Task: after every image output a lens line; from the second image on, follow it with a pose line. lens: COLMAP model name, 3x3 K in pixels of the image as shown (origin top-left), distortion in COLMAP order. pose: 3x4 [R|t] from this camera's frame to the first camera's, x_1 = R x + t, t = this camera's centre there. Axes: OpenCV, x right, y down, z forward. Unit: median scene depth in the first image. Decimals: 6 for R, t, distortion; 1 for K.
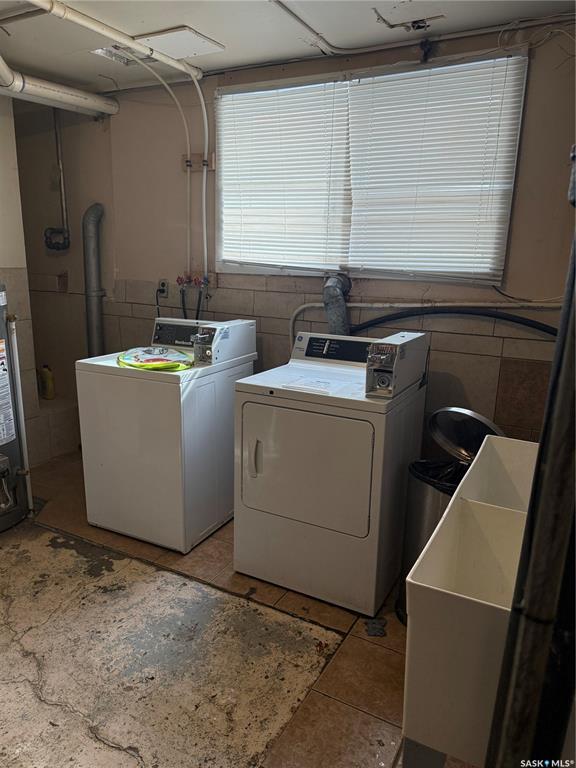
lens RADIAL K [[526.9, 0, 283.9], [0, 526.9, 383.5], [0, 0, 1]] dist [0.112007, -0.165549]
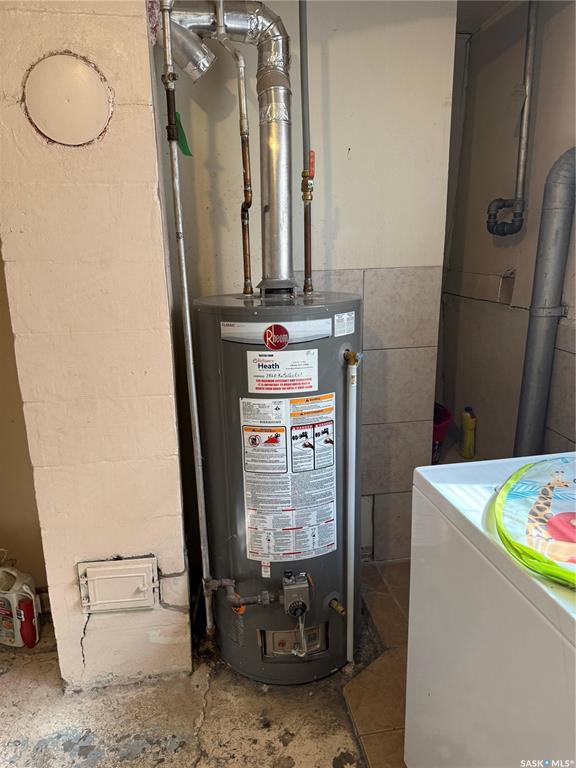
lens RADIAL K [[526.9, 0, 283.9], [0, 526.9, 383.5], [0, 0, 1]] dist [0.112007, -0.165549]
pose [[0.608821, 0.169107, -0.775074, -0.098863], [-0.154664, 0.983570, 0.093108, -0.132722], [0.778085, 0.063190, 0.624973, 0.566831]]
